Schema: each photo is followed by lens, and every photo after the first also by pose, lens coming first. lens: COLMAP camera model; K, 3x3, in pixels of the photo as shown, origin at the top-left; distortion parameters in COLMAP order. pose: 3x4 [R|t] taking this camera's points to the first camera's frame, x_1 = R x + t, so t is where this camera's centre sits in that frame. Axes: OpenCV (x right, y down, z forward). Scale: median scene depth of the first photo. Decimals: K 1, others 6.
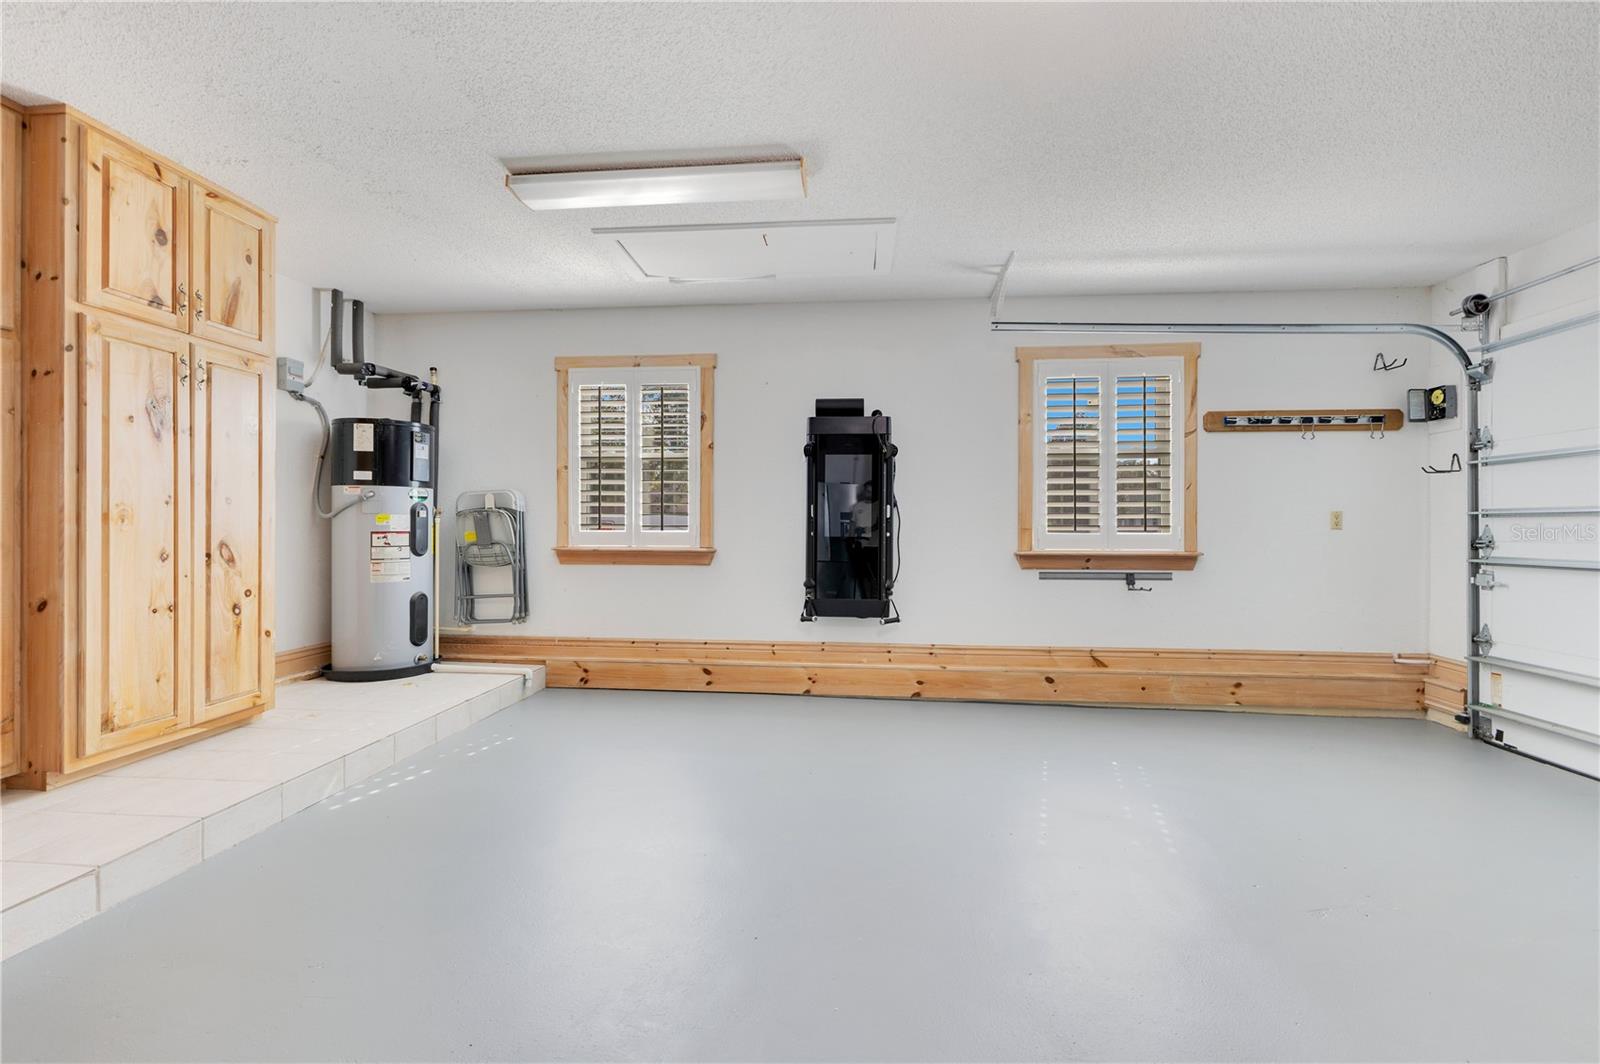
lens RADIAL K [[699.0, 0, 786.7], [0, 699.0, 527.5], [0, 0, 1]] dist [0.010849, -0.002062]
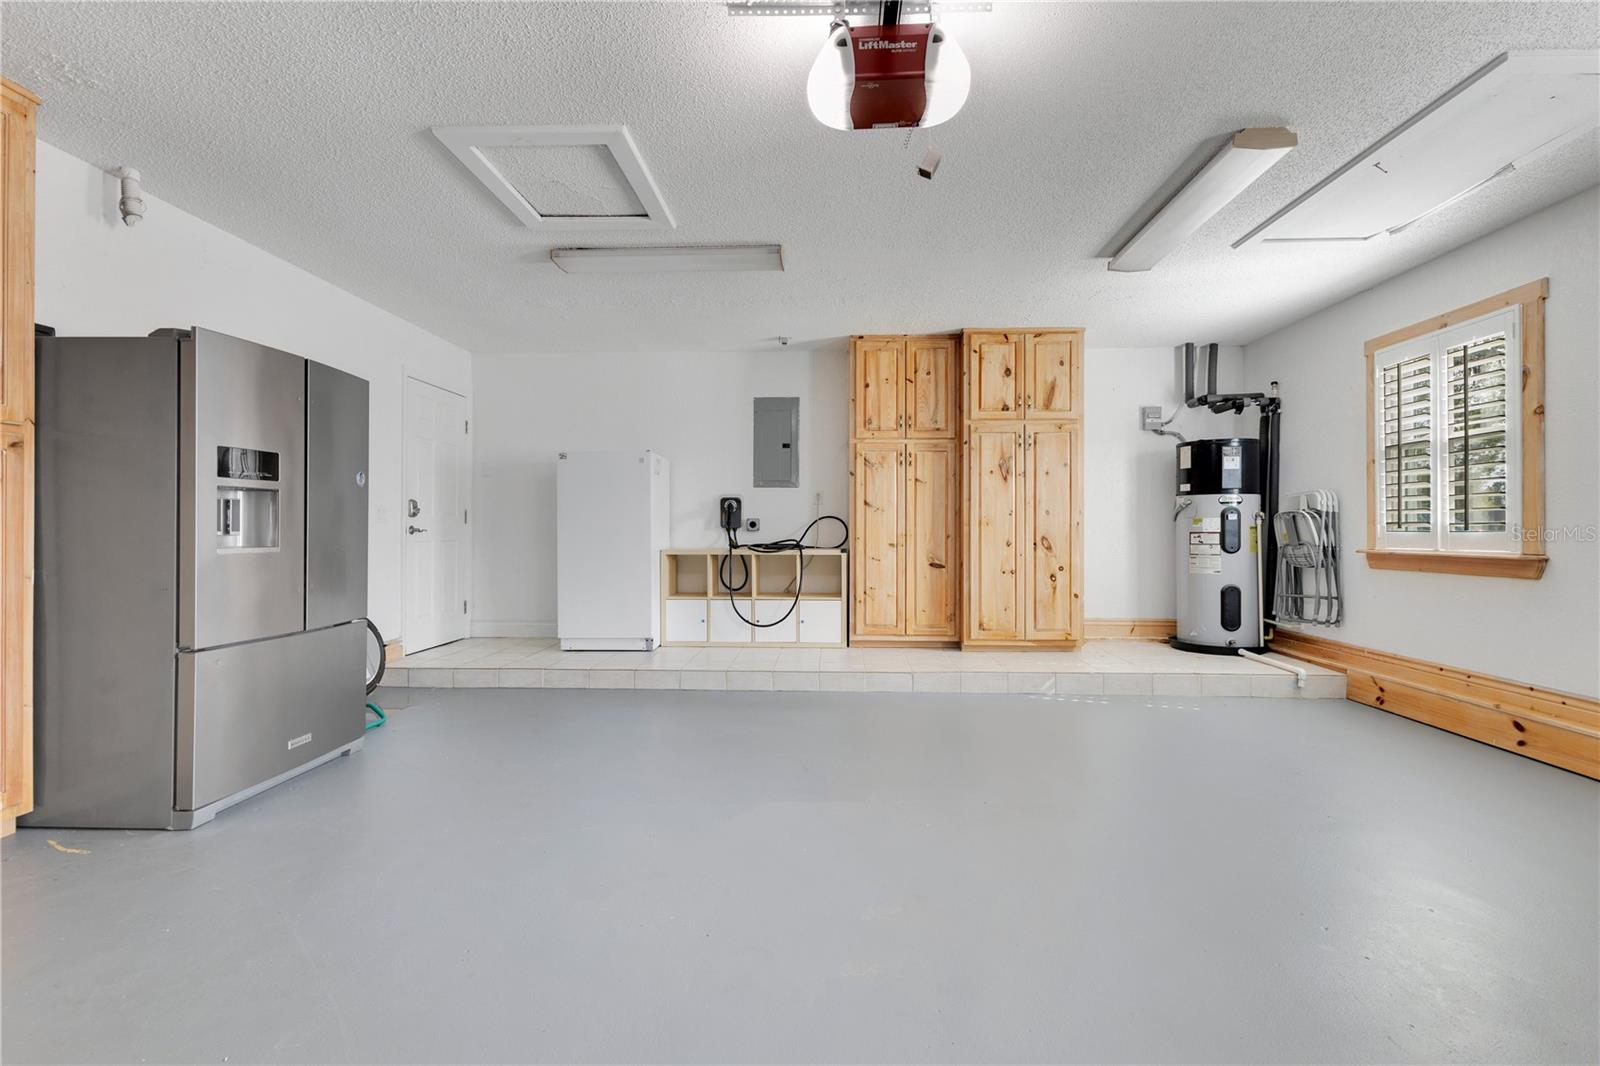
lens RADIAL K [[699.0, 0, 801.6], [0, 699.0, 532.0], [0, 0, 1]] dist [0.010849, -0.002062]
pose [[0.046993, -0.003160, -0.998890, 0.597603], [-0.004459, 0.999984, -0.003373, 0.012318], [0.998885, 0.004612, 0.046978, 0.236704]]
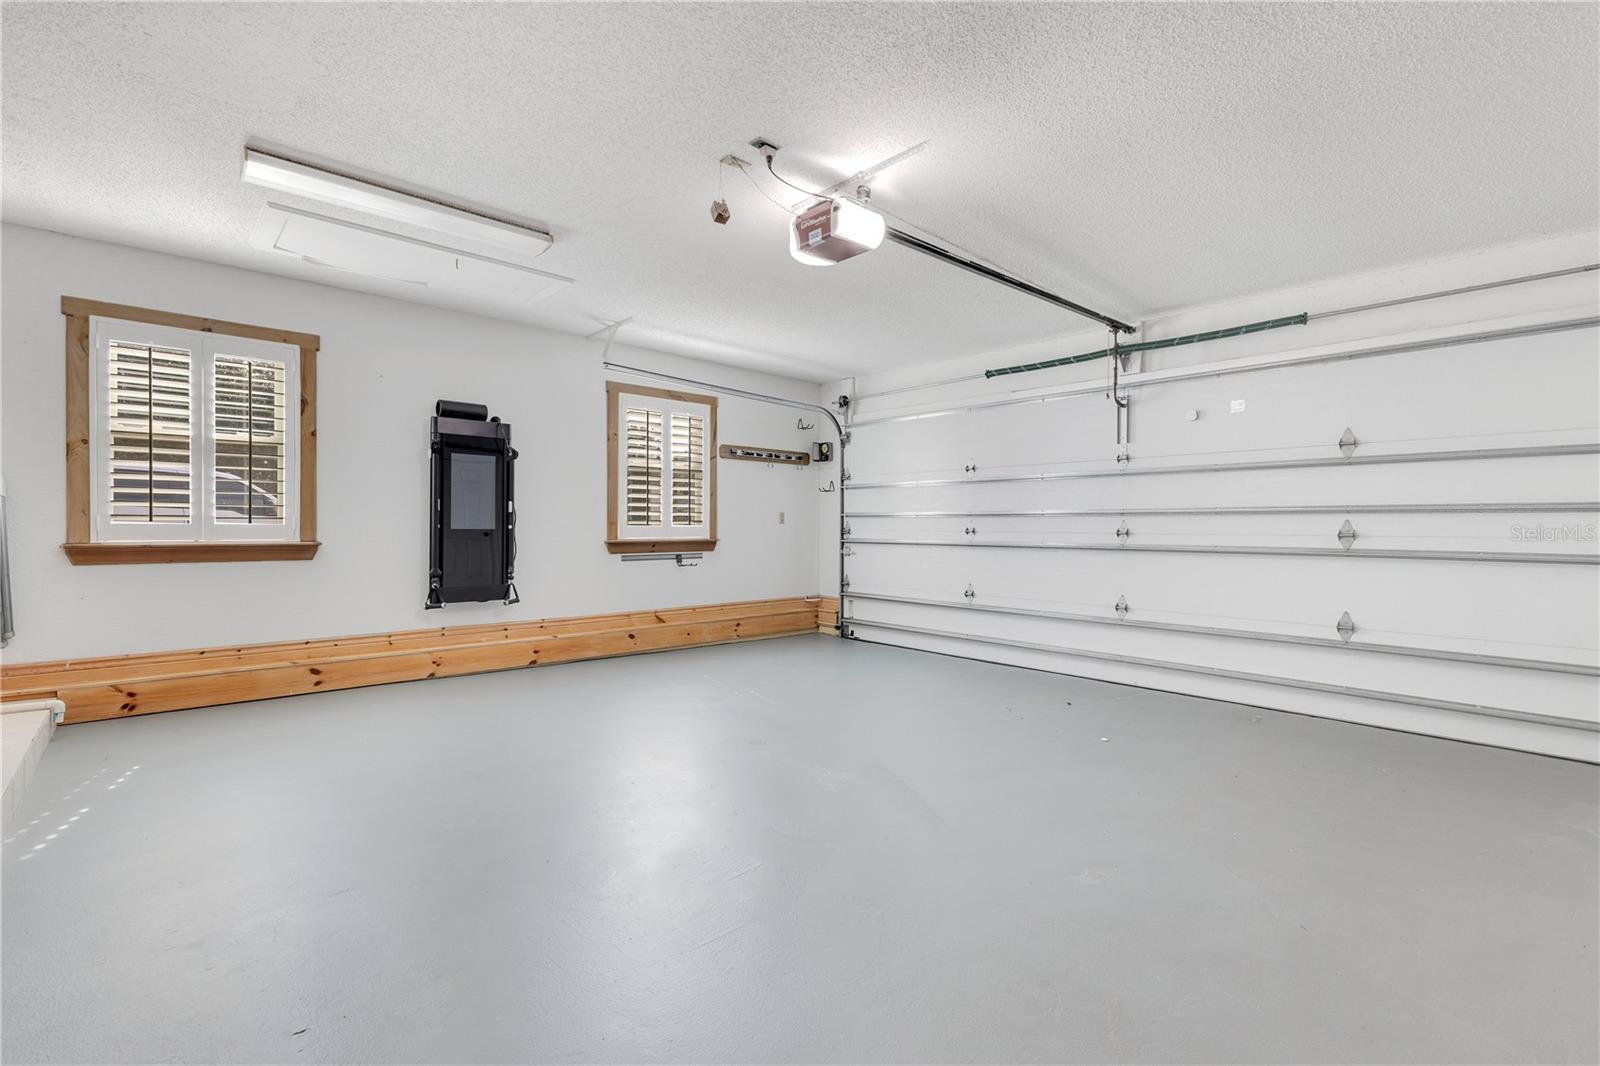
lens RADIAL K [[699.0, 0, 805.6], [0, 699.0, 535.2], [0, 0, 1]] dist [0.010849, -0.002062]
pose [[0.673346, -0.009683, 0.739264, -0.382380], [-0.005844, 0.999813, 0.018418, -0.000664], [-0.739304, -0.016721, 0.673164, -0.136456]]
